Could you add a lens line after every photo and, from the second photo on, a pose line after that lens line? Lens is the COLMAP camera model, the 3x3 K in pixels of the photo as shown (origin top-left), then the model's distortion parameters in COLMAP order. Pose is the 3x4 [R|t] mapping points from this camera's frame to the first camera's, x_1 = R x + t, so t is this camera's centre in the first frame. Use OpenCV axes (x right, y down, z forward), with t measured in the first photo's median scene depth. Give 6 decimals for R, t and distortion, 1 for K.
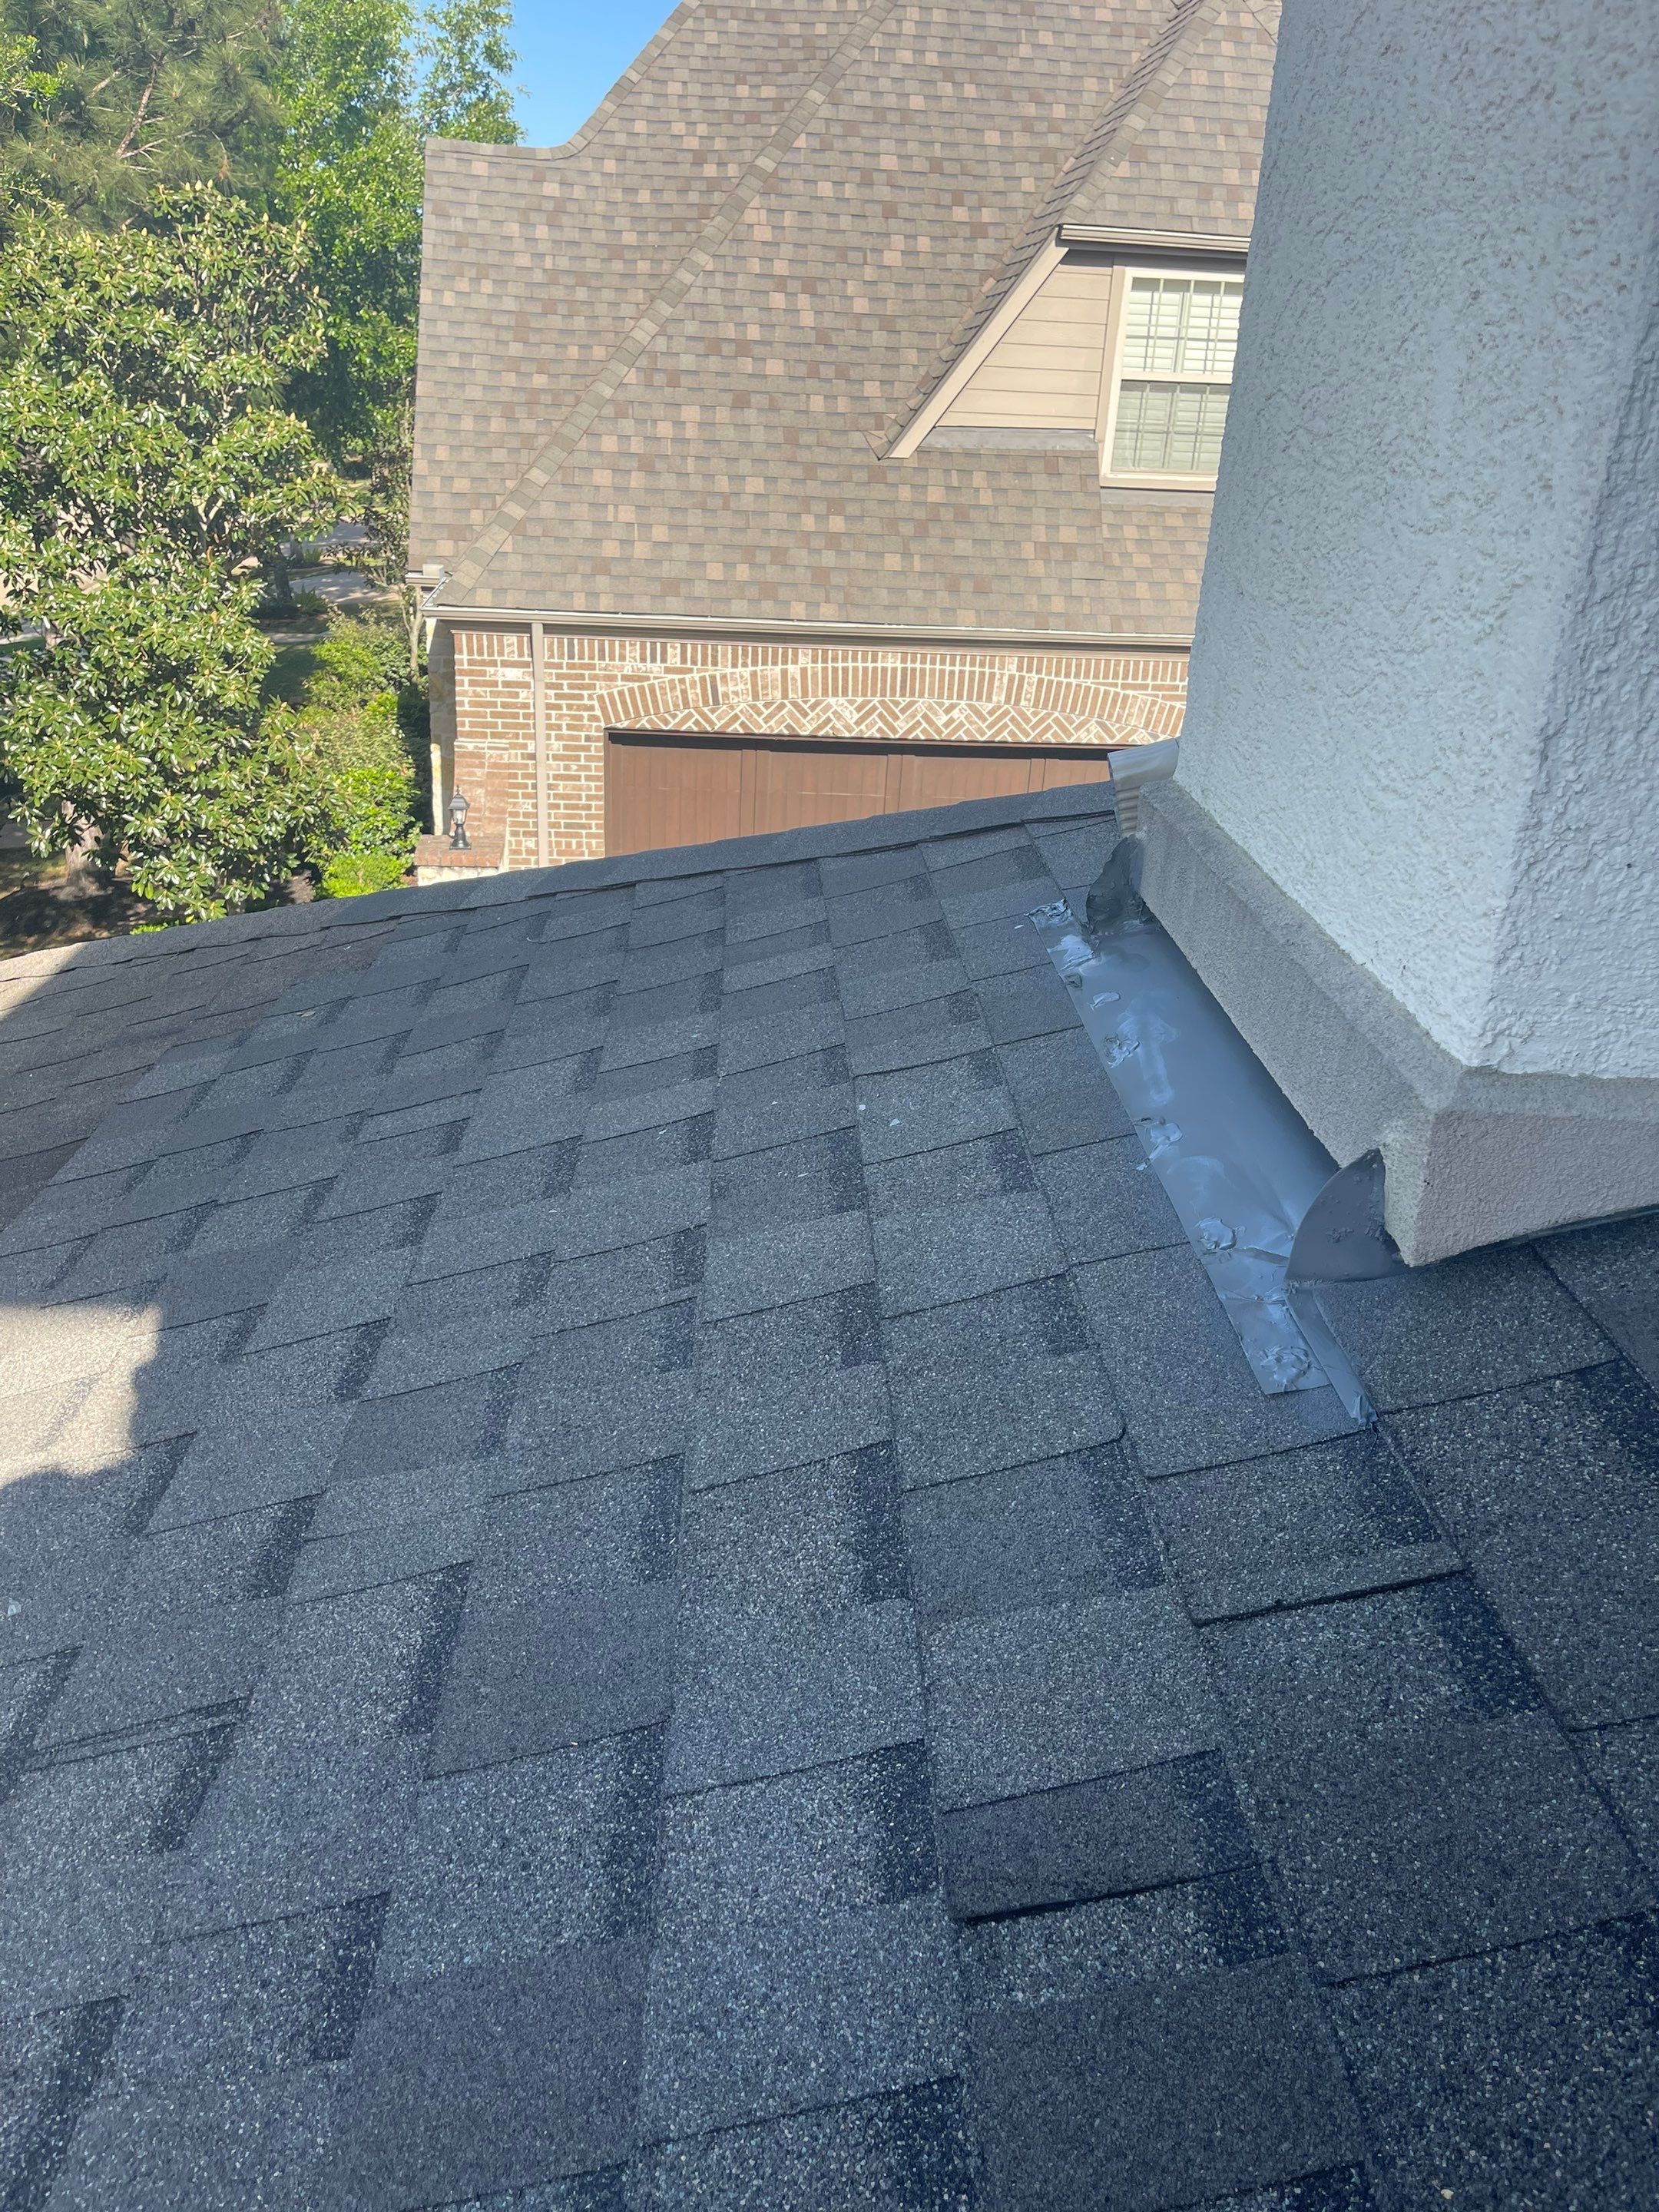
lens RADIAL K [[1682.6, 0, 823.0], [0, 1682.6, 1124.5], [0, 0, 1]] dist [0.066940, -0.091355]
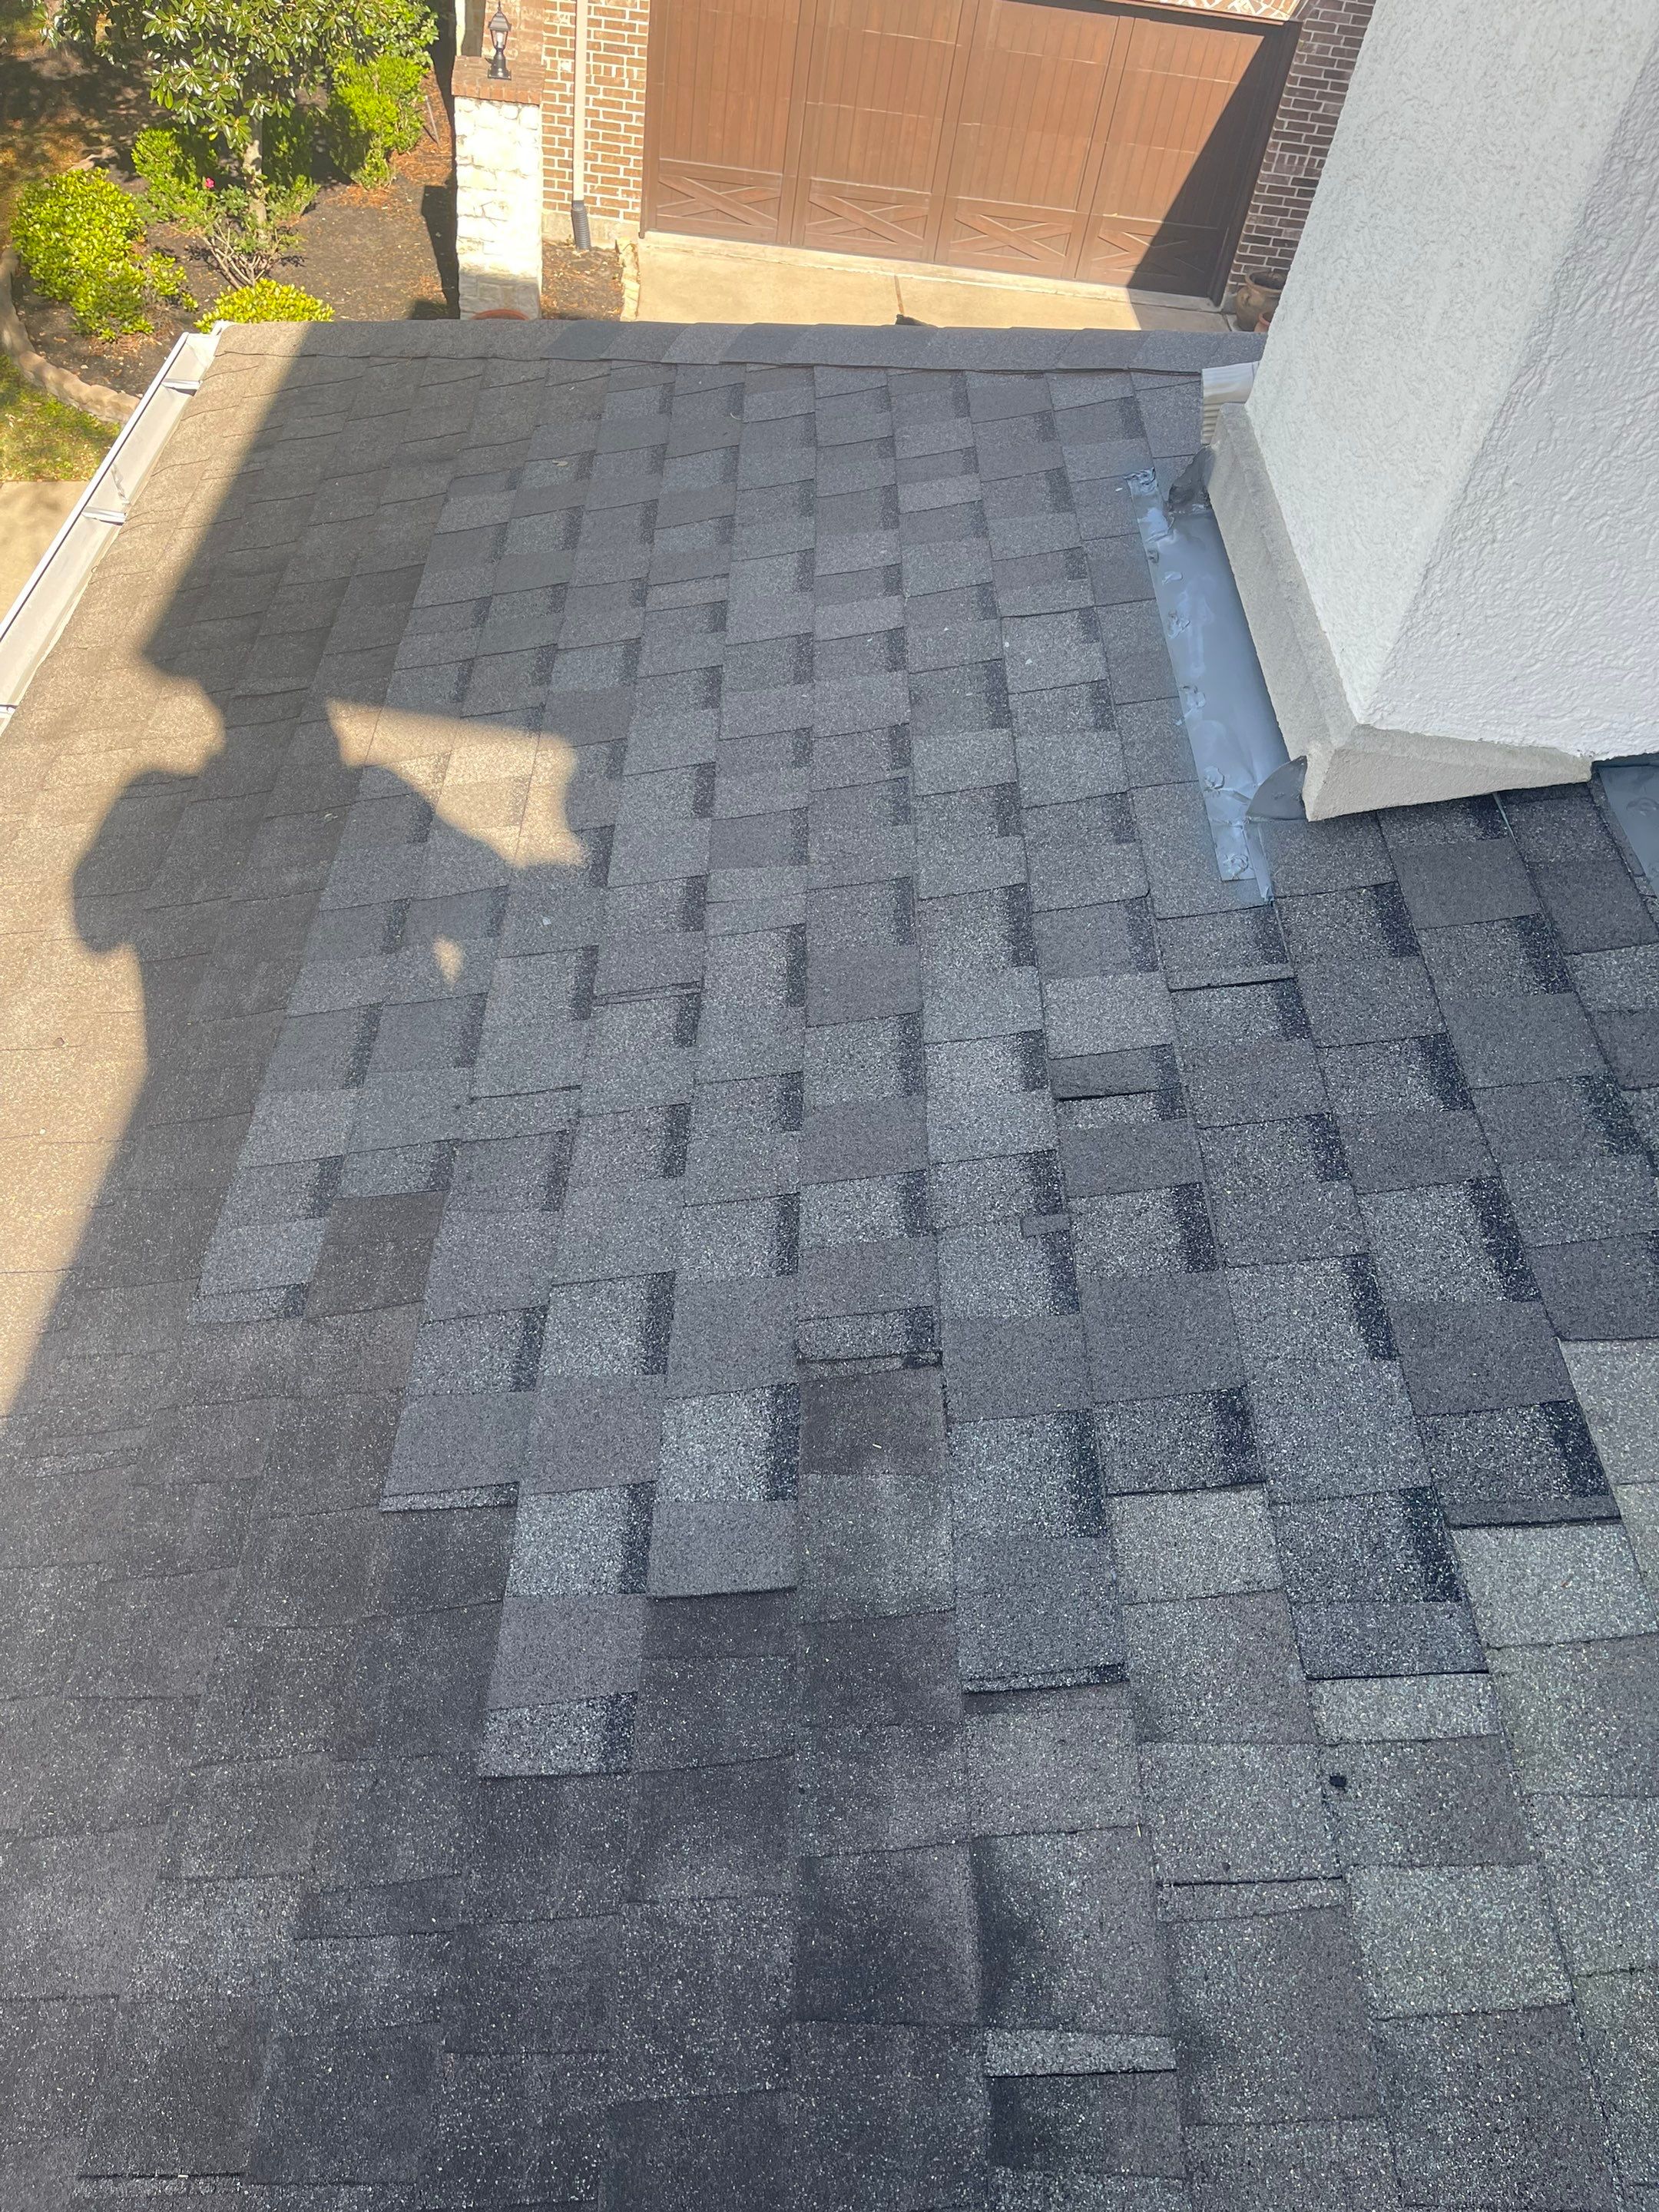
lens RADIAL K [[1691.2, 0, 816.9], [0, 1691.2, 1096.7], [0, 0, 1]] dist [0.073381, -0.112124]
pose [[0.996324, 0.080108, 0.030356, -0.200570], [-0.085593, 0.916258, 0.391338, -0.275301], [0.003536, -0.392497, 0.919746, -0.741793]]
